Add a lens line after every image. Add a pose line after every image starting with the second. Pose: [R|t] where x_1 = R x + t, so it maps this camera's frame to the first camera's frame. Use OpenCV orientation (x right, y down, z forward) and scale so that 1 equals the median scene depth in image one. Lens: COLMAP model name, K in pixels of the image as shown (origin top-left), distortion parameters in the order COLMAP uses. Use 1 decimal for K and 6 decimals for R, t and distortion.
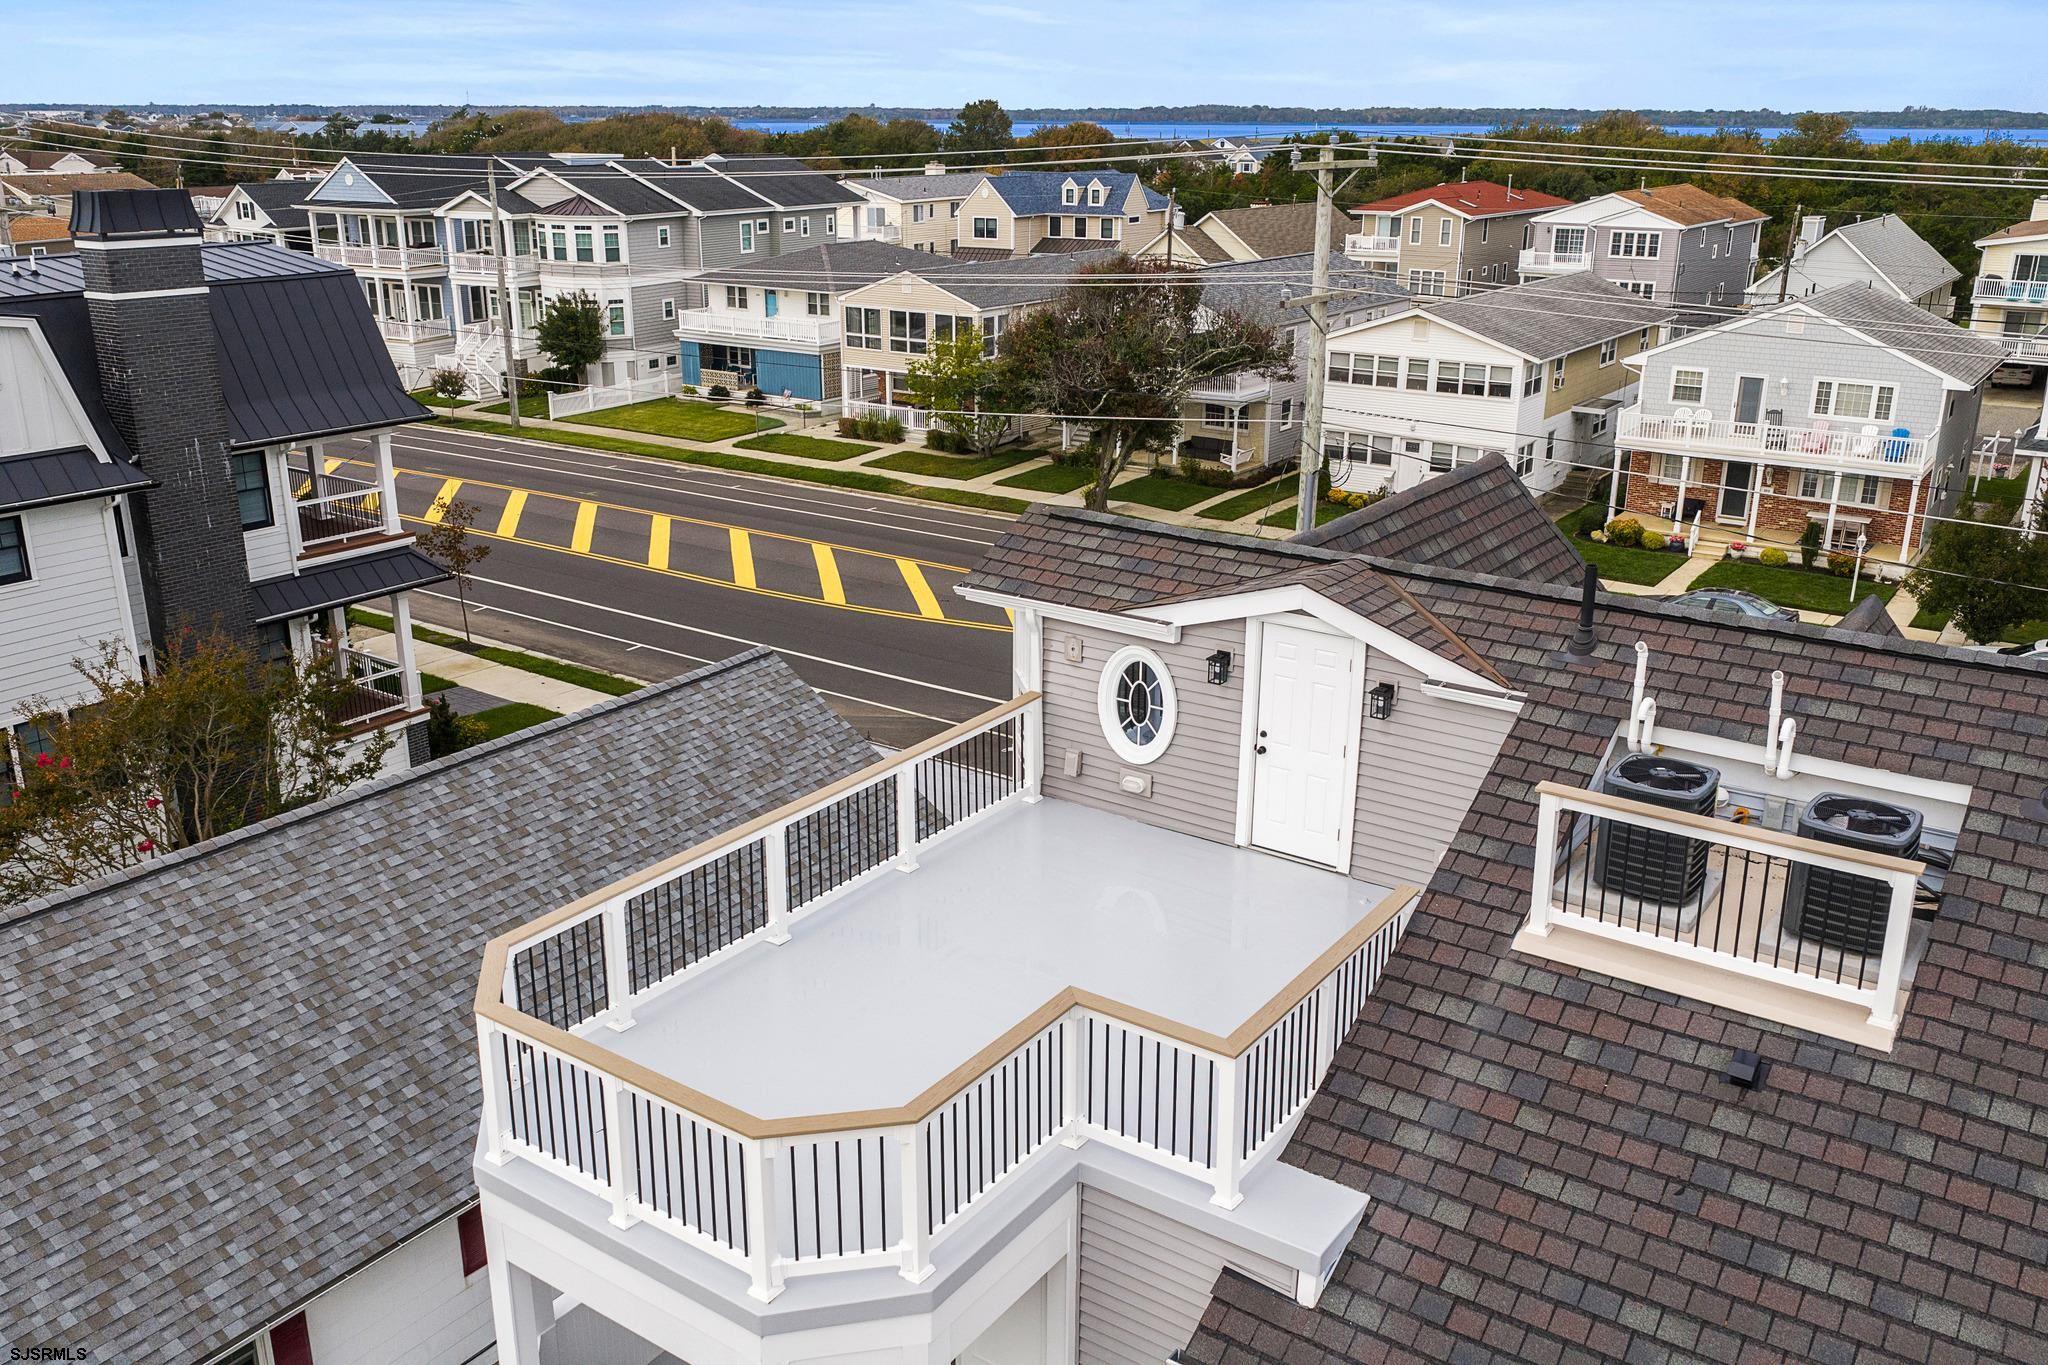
lens RADIAL K [[1694.8, 0, 1029.2], [0, 1694.8, 692.2], [0, 0, 1]] dist [0.021231, -0.037732]
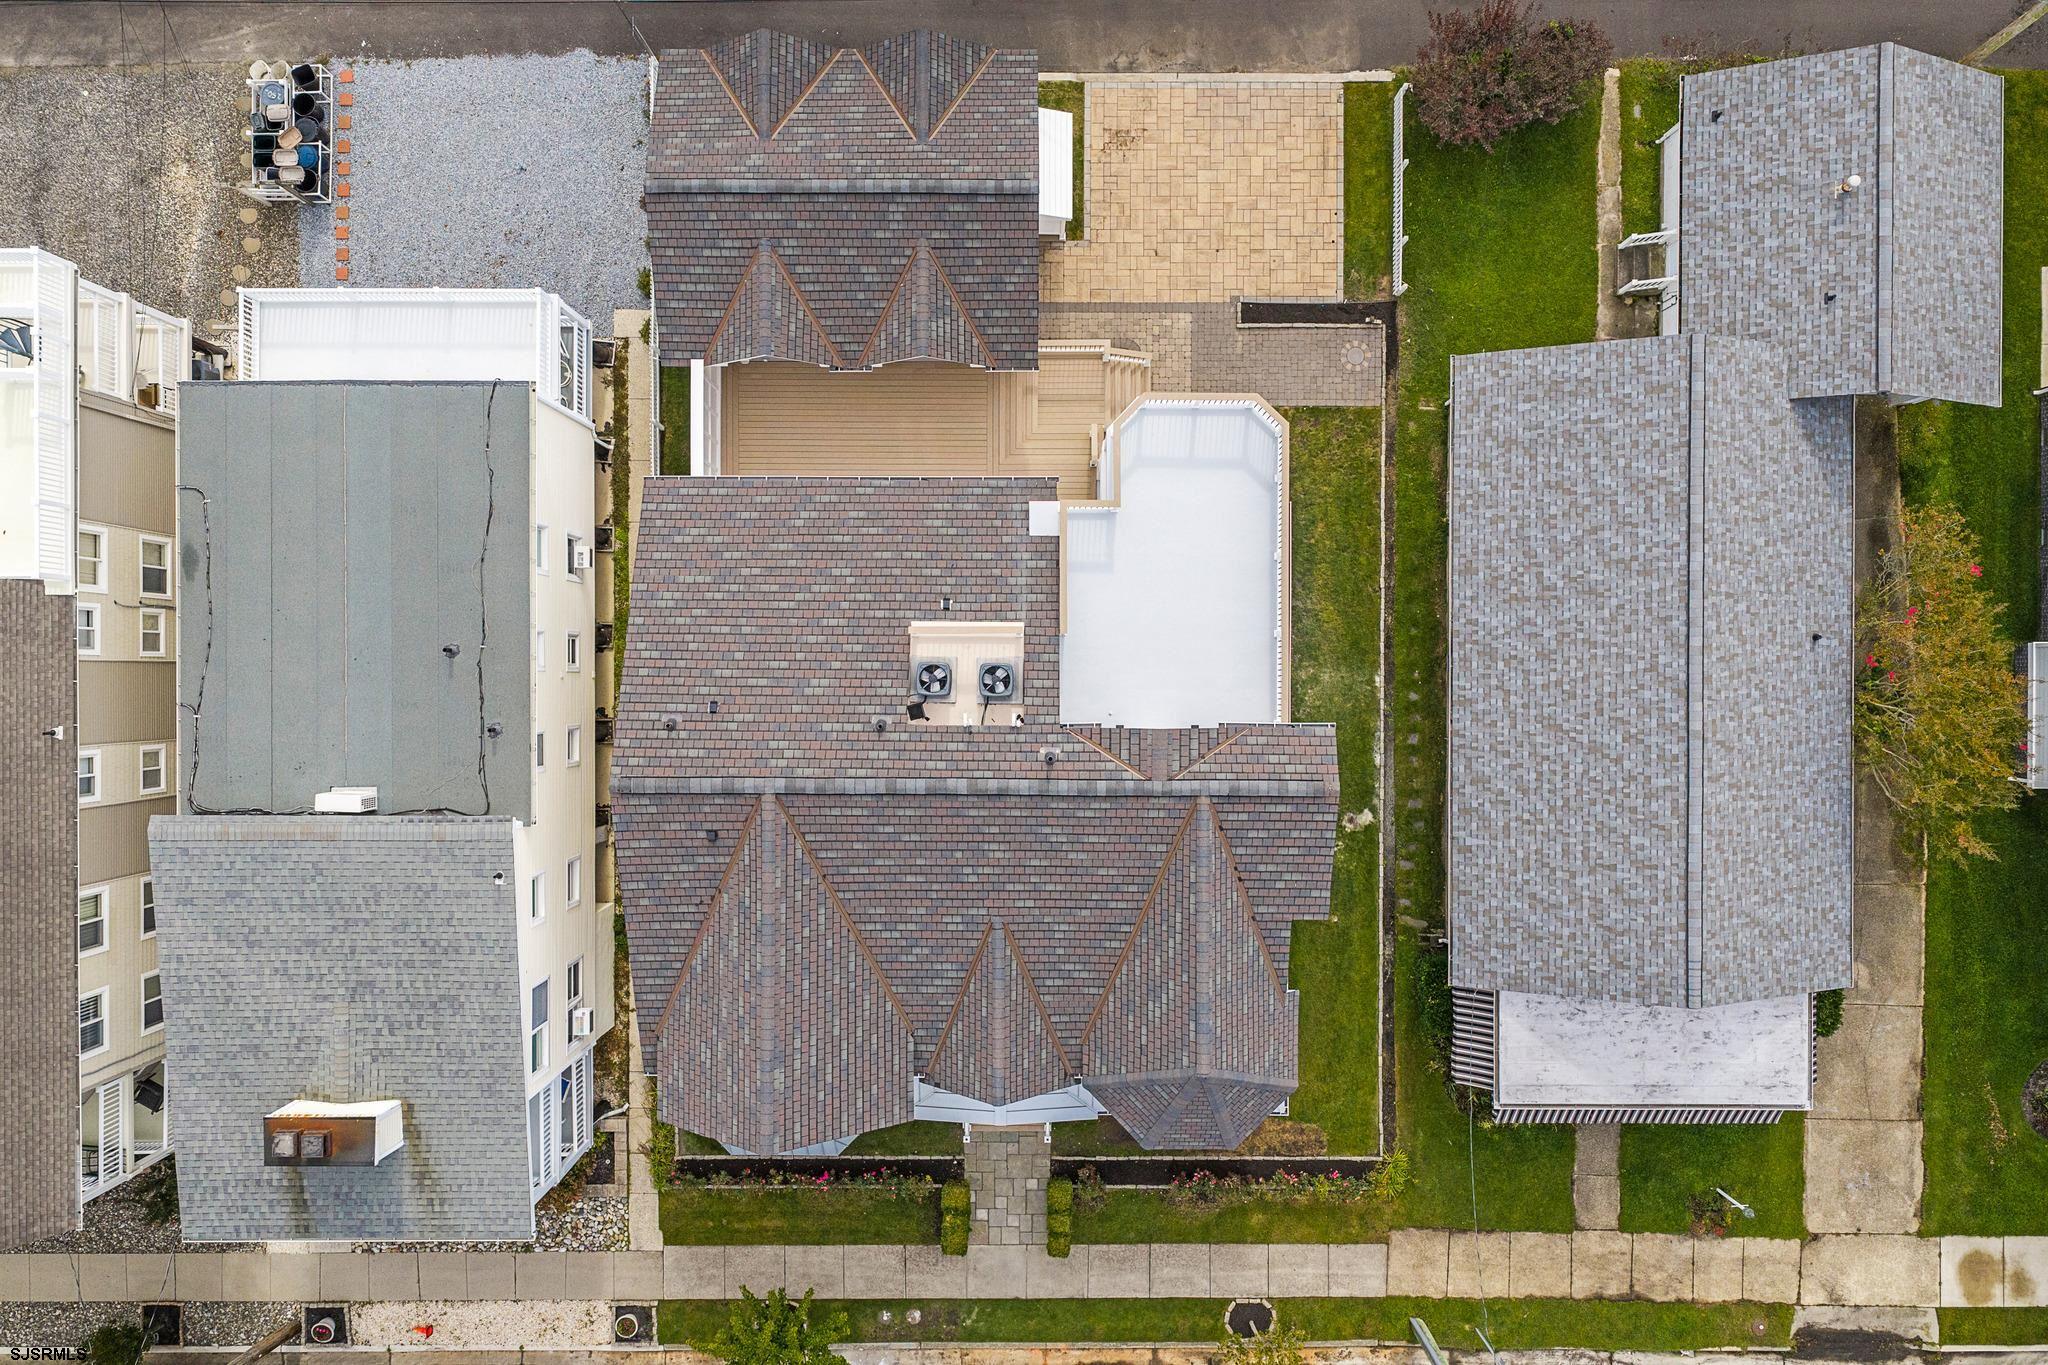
lens RADIAL K [[1693.3, 0, 1028.2], [0, 1693.3, 689.4], [0, 0, 1]] dist [0.028376, -0.057860]
pose [[-0.821699, 0.569908, 0.003827, 0.067905], [-0.183241, -0.270545, 0.945108, -0.564345], [0.539660, 0.775893, 0.326737, 0.019587]]
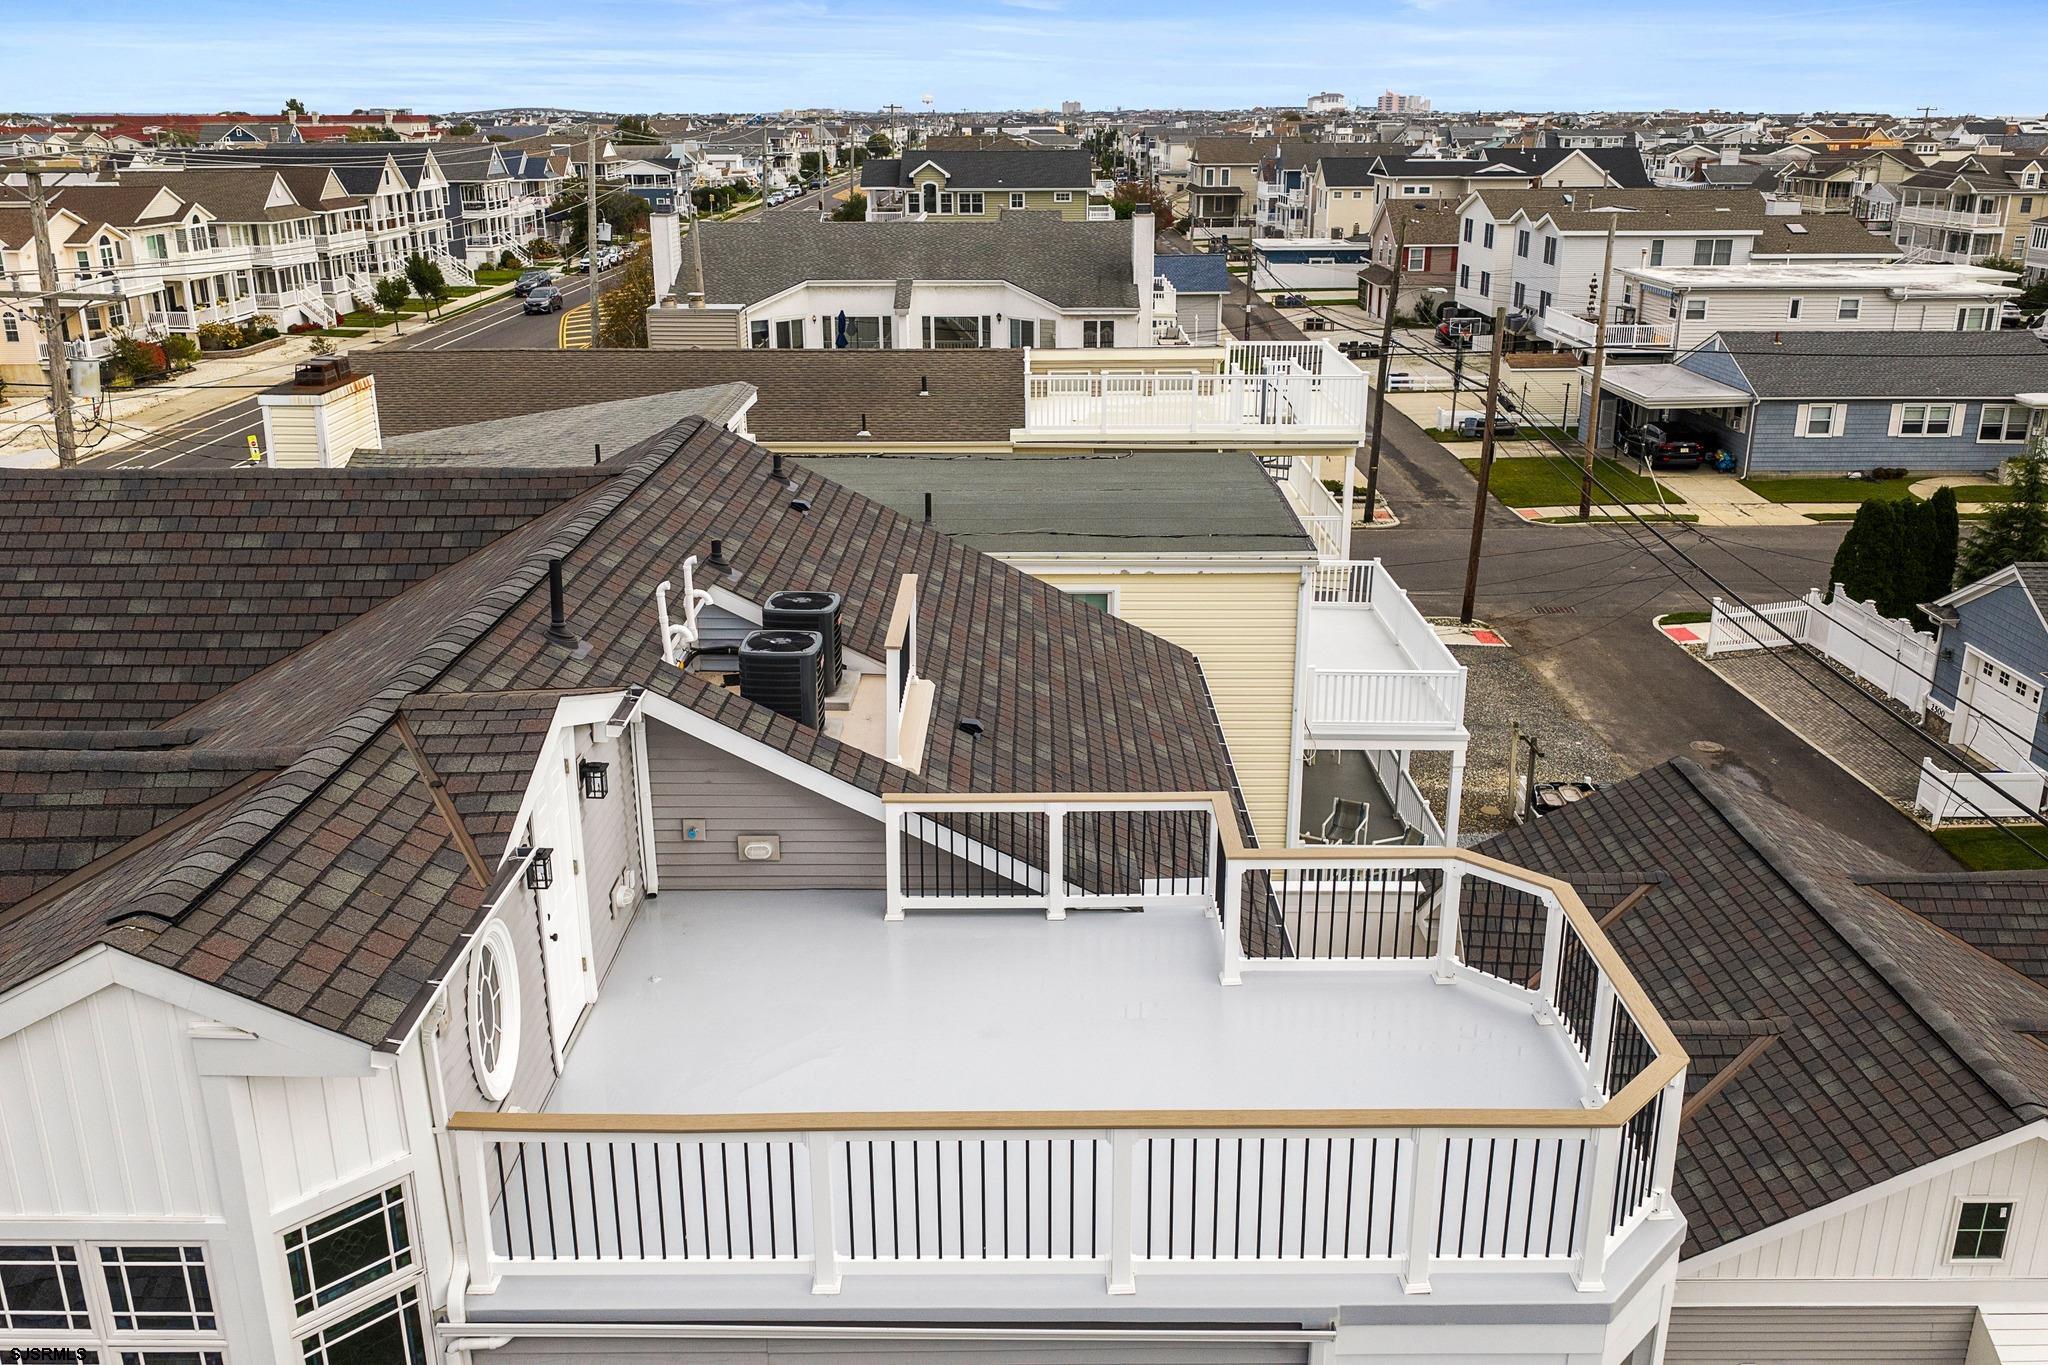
lens RADIAL K [[1694.8, 0, 1029.2], [0, 1694.8, 692.2], [0, 0, 1]] dist [0.021231, -0.037732]
pose [[-0.572674, -0.267911, 0.774770, -0.146732], [0.265841, 0.833328, 0.484658, -0.099710], [-0.775482, 0.483516, -0.406003, 0.288409]]
